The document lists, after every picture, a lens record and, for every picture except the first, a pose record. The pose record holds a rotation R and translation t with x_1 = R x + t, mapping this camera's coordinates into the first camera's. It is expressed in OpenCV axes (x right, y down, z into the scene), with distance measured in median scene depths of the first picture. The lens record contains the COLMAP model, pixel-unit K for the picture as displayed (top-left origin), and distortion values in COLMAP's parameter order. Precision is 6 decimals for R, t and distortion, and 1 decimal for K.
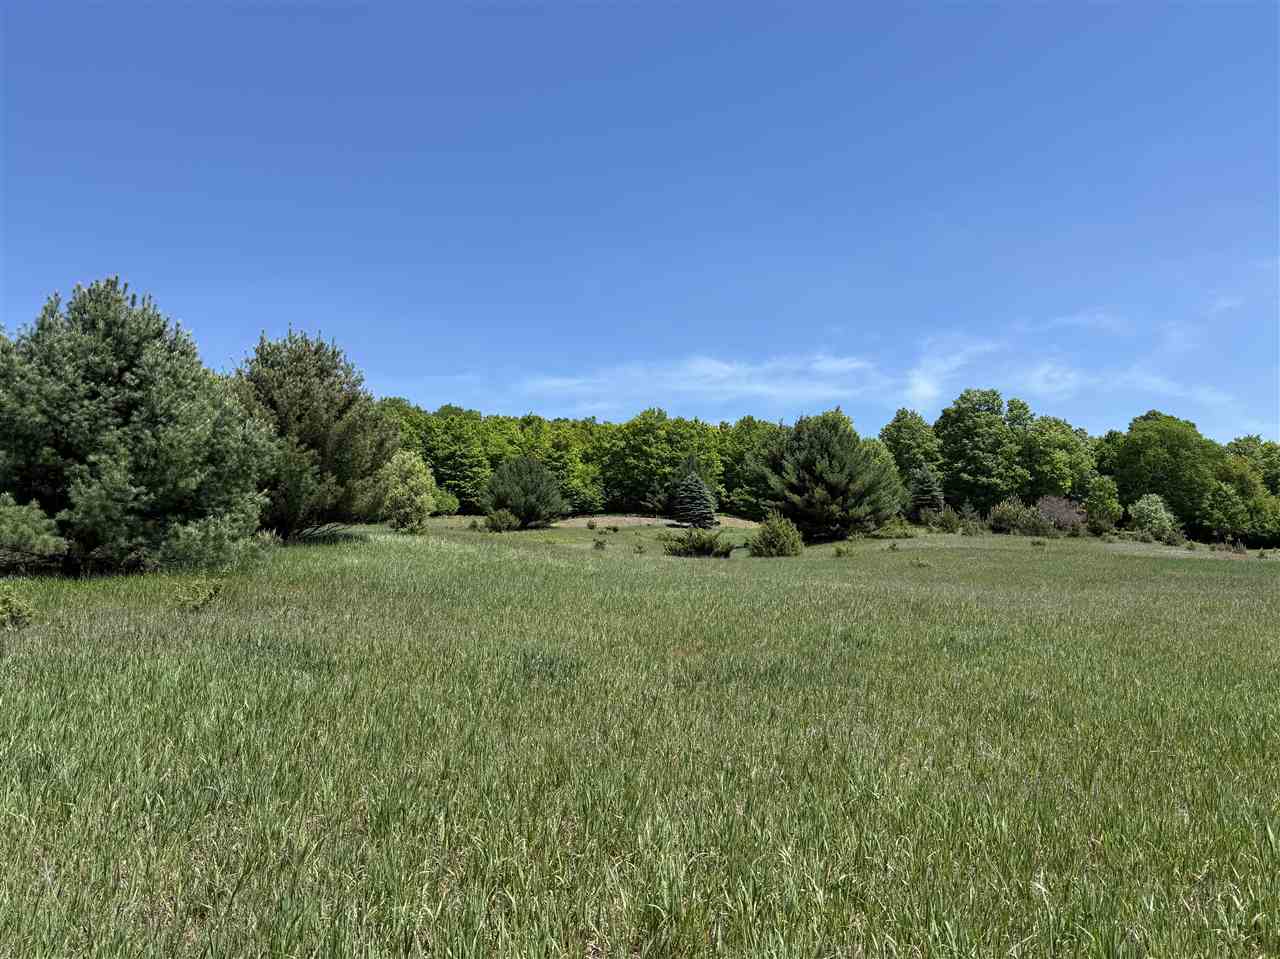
lens RADIAL K [[898.8, 0, 637.3], [0, 898.8, 489.3], [0, 0, 1]] dist [0.126577, -0.157290]
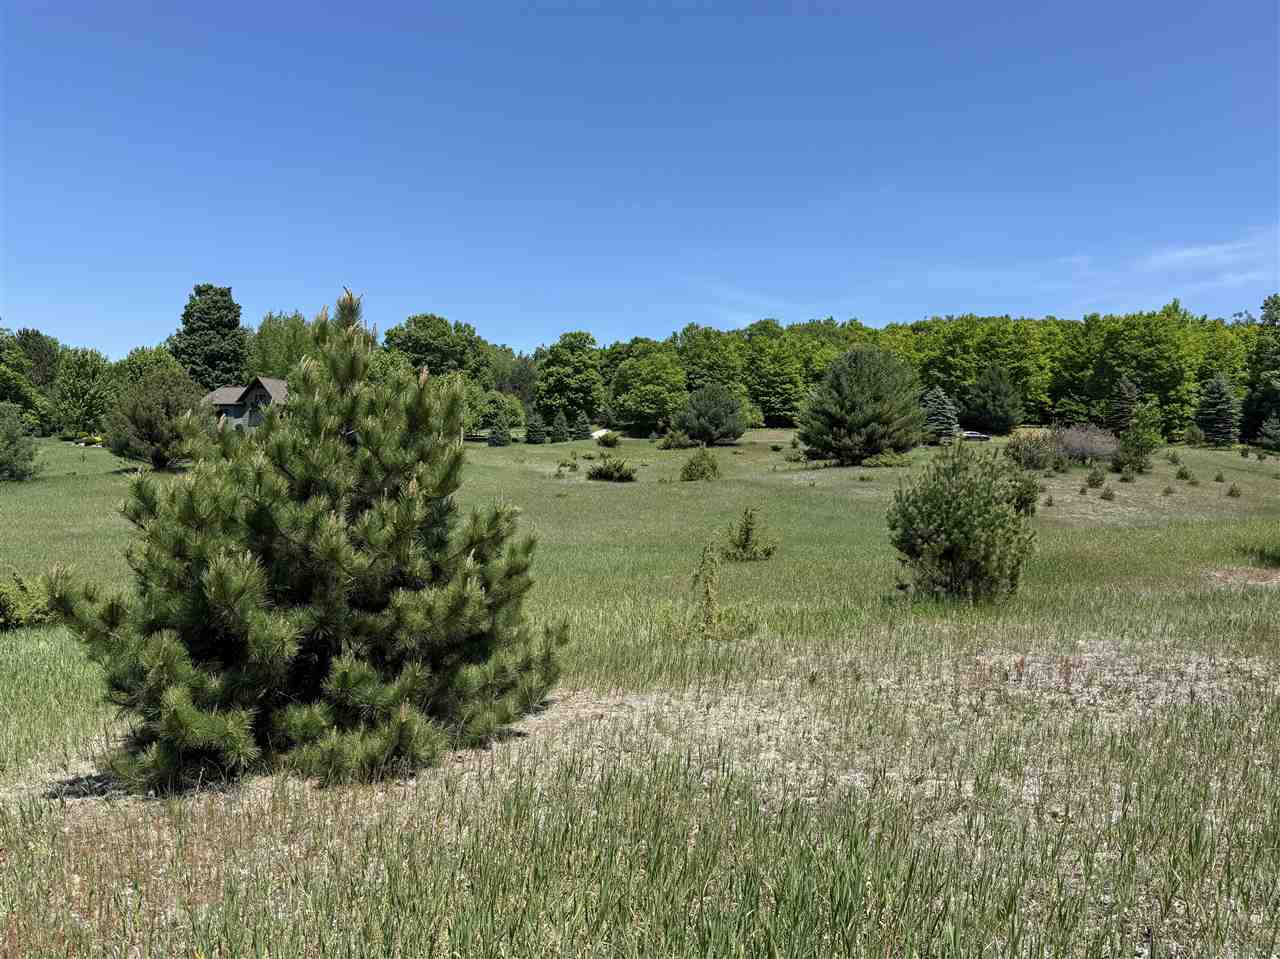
lens RADIAL K [[898.8, 0, 637.3], [0, 898.8, 489.3], [0, 0, 1]] dist [0.126577, -0.157290]
pose [[0.806468, 0.044449, -0.589605, 0.332225], [0.023040, 0.994051, 0.106453, -0.018609], [0.590829, -0.099436, 0.800646, -0.001305]]
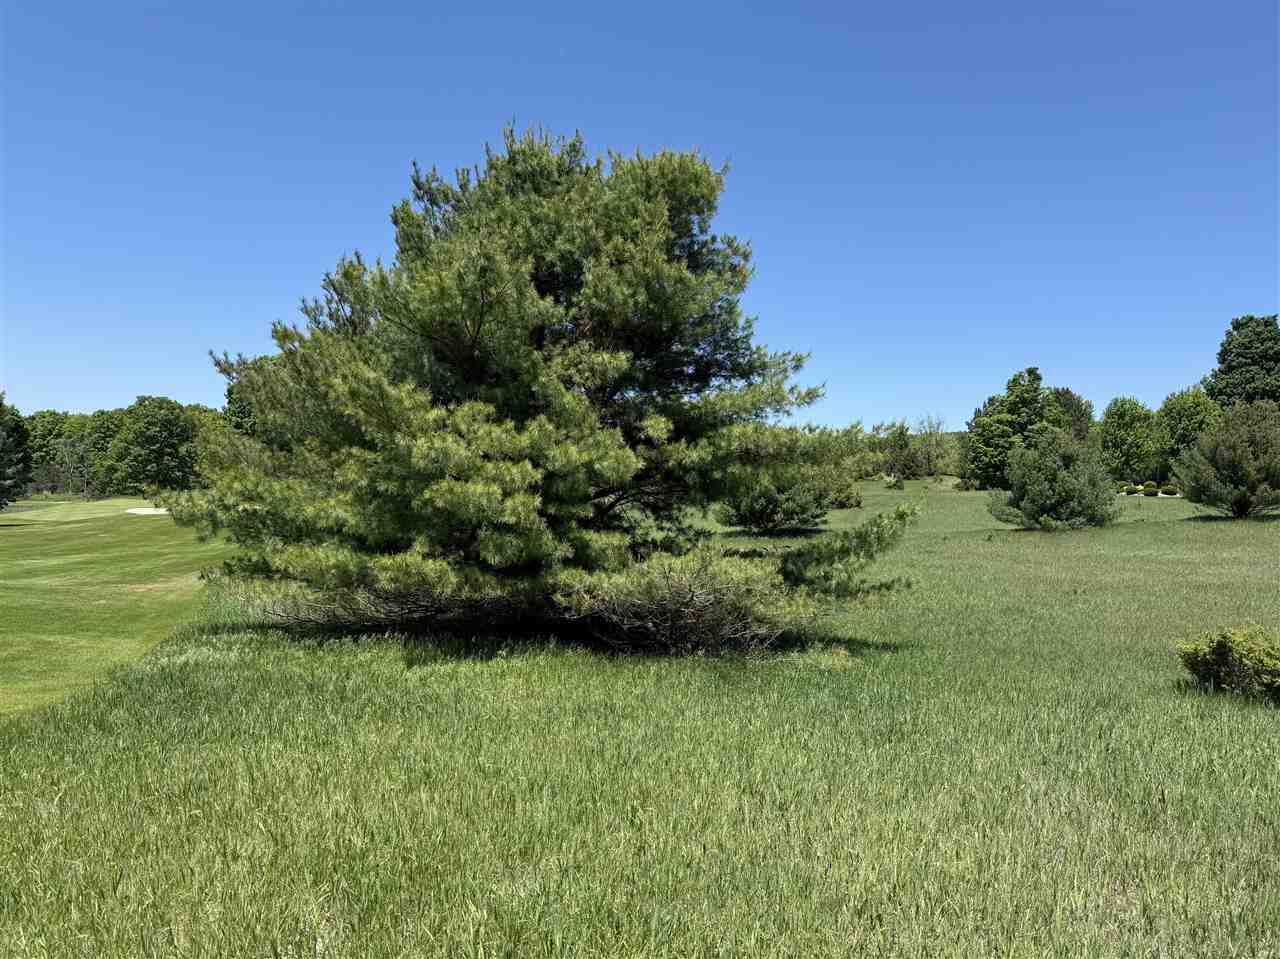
lens RADIAL K [[913.8, 0, 637.4], [0, 913.8, 462.8], [0, 0, 1]] dist [0.008037, -0.002205]
pose [[-0.047334, -0.027841, -0.998491, 0.287405], [0.065180, 0.997395, -0.030900, -0.014137], [0.996750, -0.066544, -0.045396, -0.014203]]
